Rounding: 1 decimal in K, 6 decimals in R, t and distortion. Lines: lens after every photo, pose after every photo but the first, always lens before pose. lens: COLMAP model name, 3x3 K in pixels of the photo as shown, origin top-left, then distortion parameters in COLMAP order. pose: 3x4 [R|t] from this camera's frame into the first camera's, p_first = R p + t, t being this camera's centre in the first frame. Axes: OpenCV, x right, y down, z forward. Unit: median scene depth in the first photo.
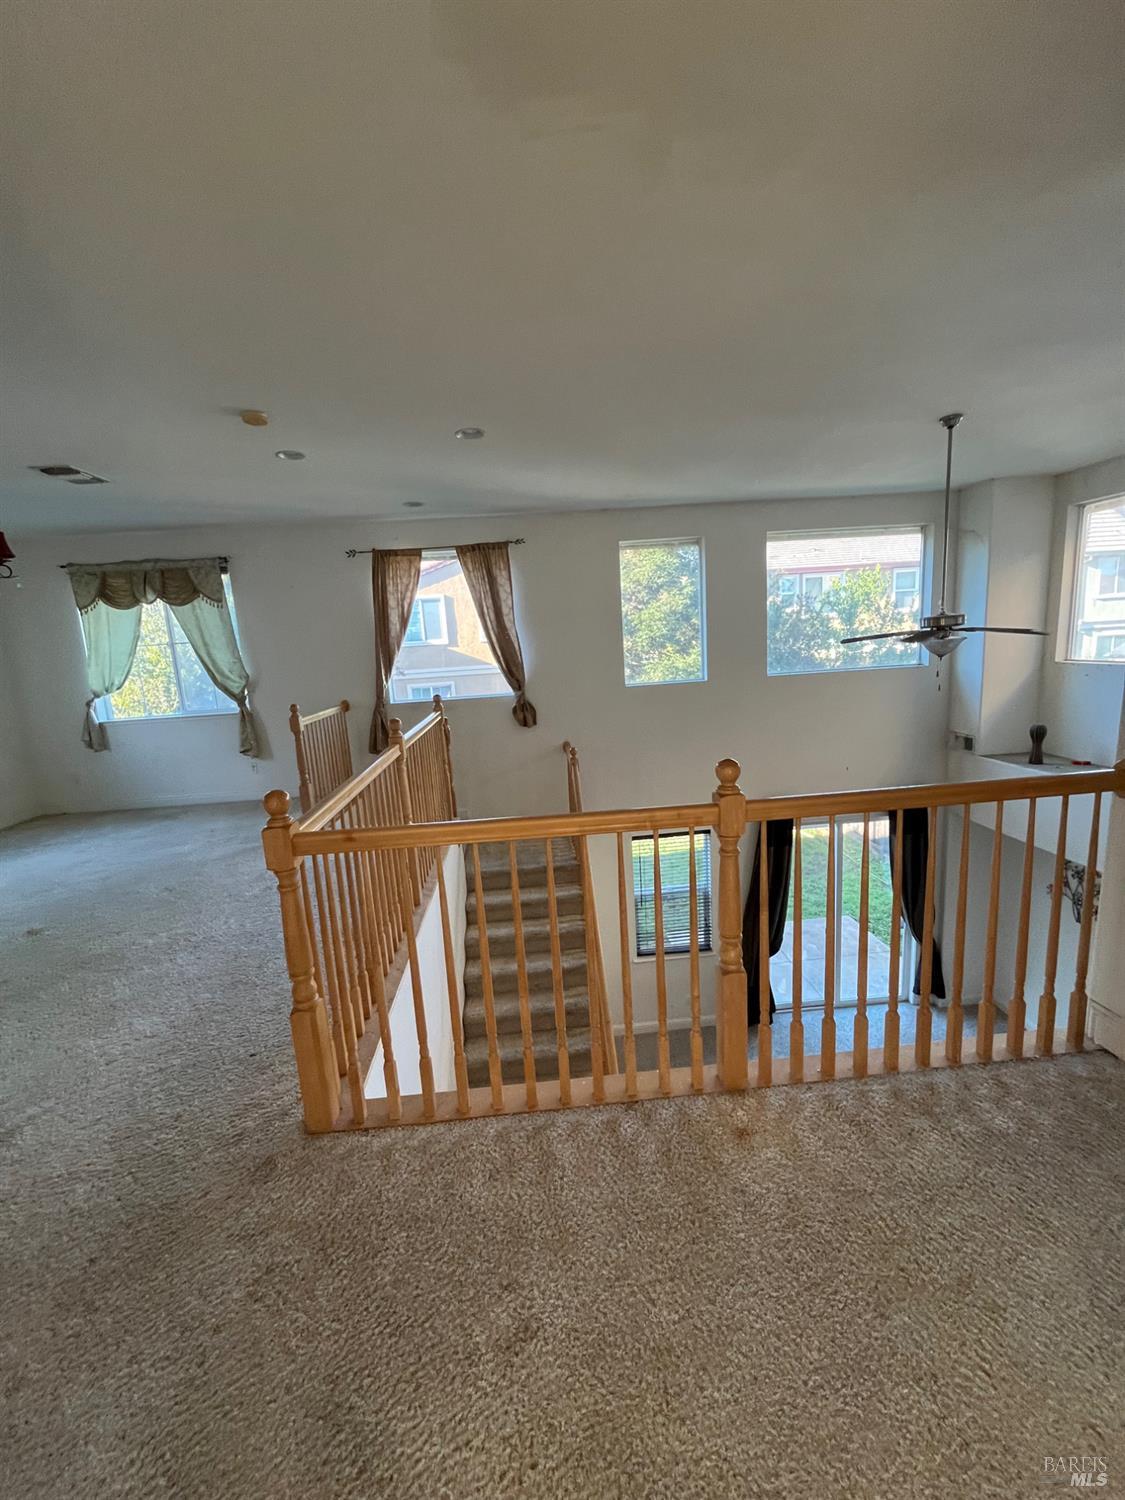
lens RADIAL K [[605.9, 0, 571.0], [0, 605.9, 748.5], [0, 0, 1]] dist [-0.002544, 0.000239]
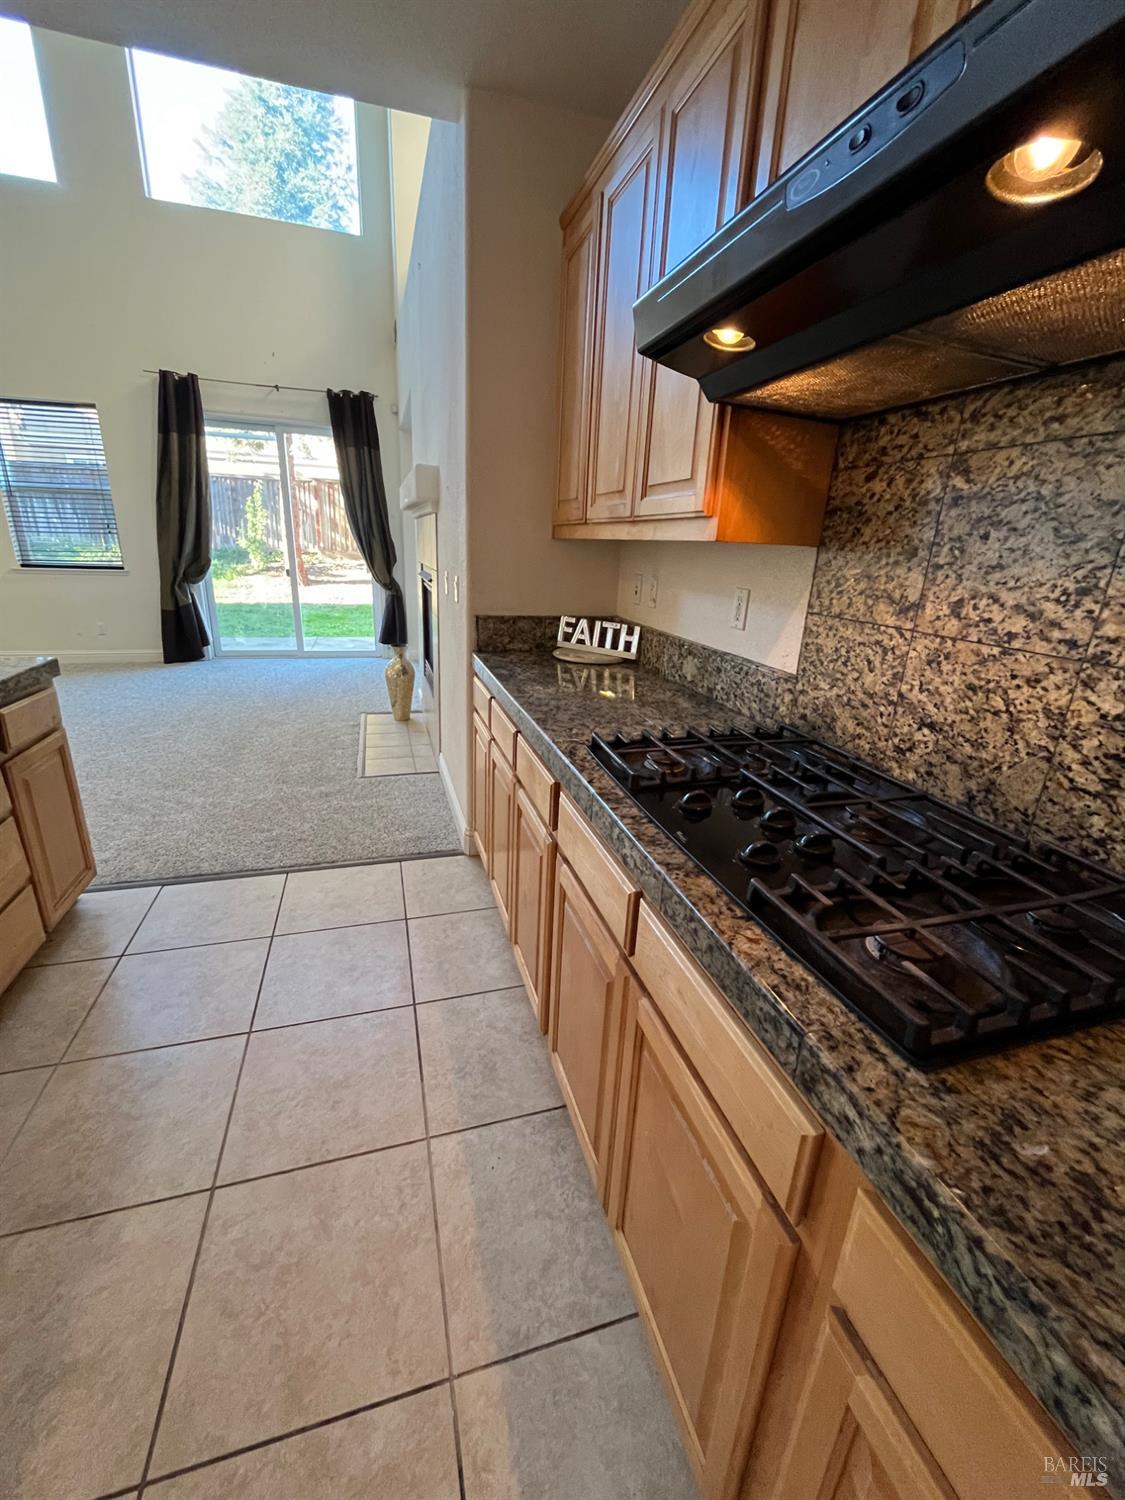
lens RADIAL K [[605.9, 0, 564.0], [0, 605.9, 747.4], [0, 0, 1]] dist [-0.002544, 0.000239]
pose [[0.969065, 0.022836, 0.245746, 0.708369], [-0.059259, 0.988111, 0.141860, 0.475881], [-0.239585, -0.152035, 0.958898, -0.025027]]
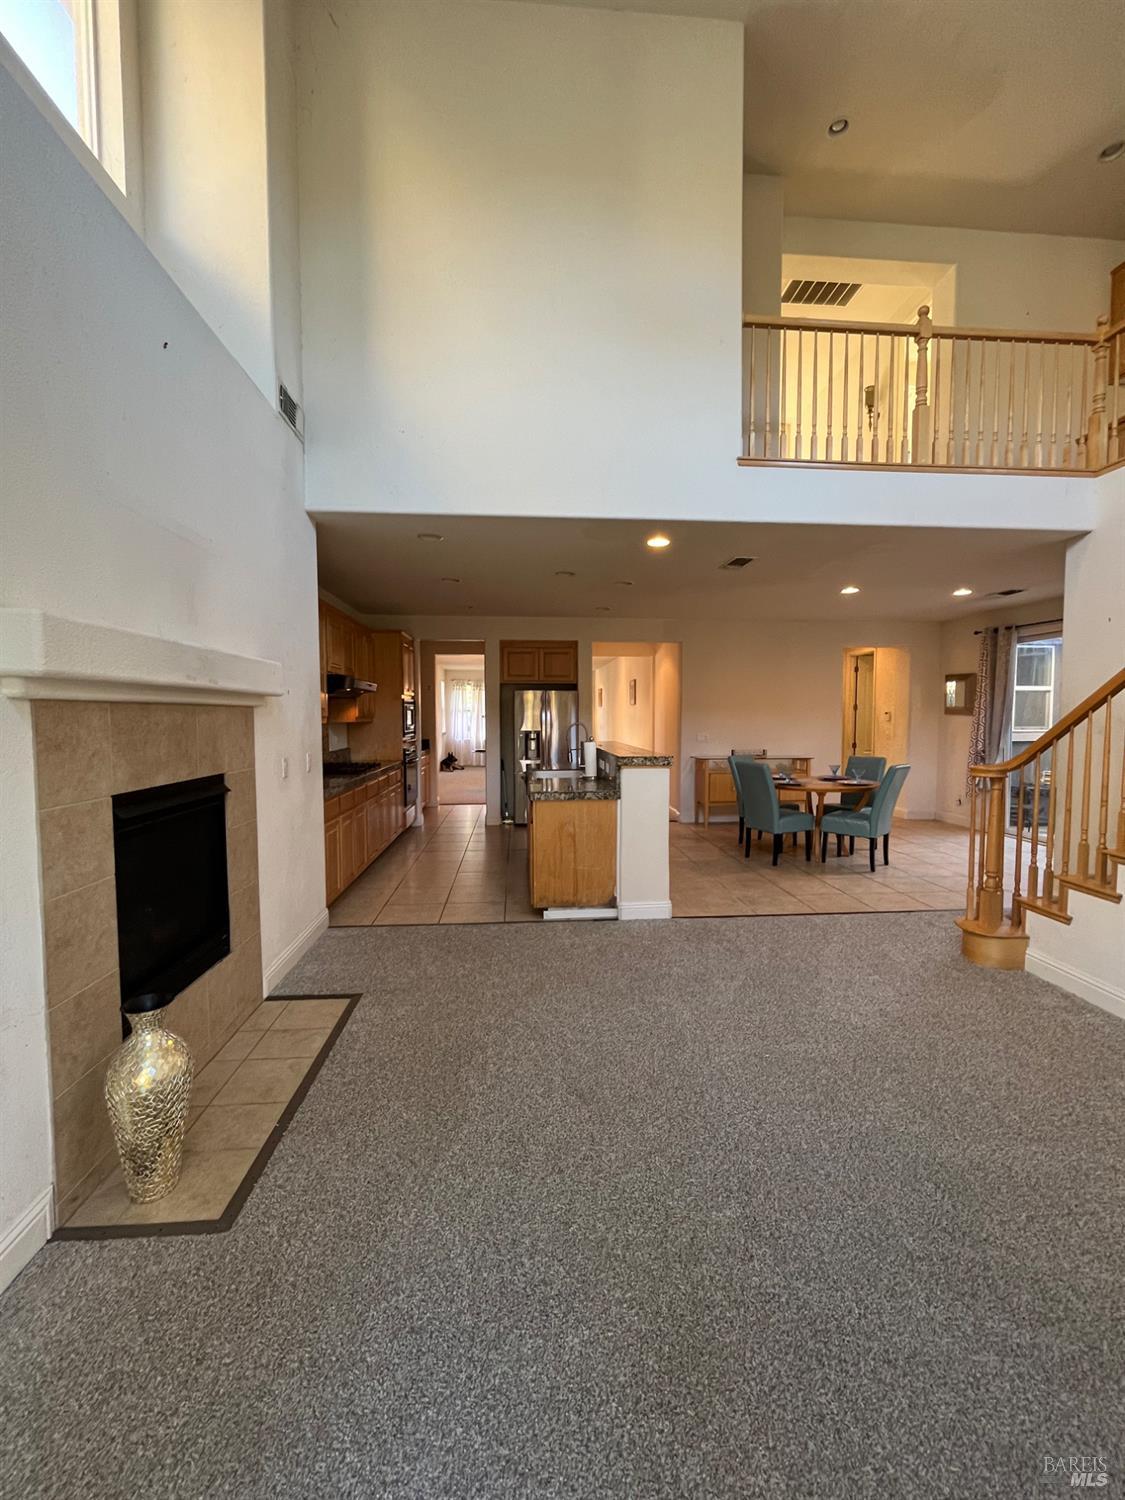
lens RADIAL K [[605.9, 0, 560.8], [0, 605.9, 747.5], [0, 0, 1]] dist [-0.002544, 0.000239]
pose [[-0.998401, 0.056462, -0.002682, 0.485122], [0.054470, 0.973678, 0.221323, 0.295059], [0.015108, 0.220823, -0.975197, 1.013232]]
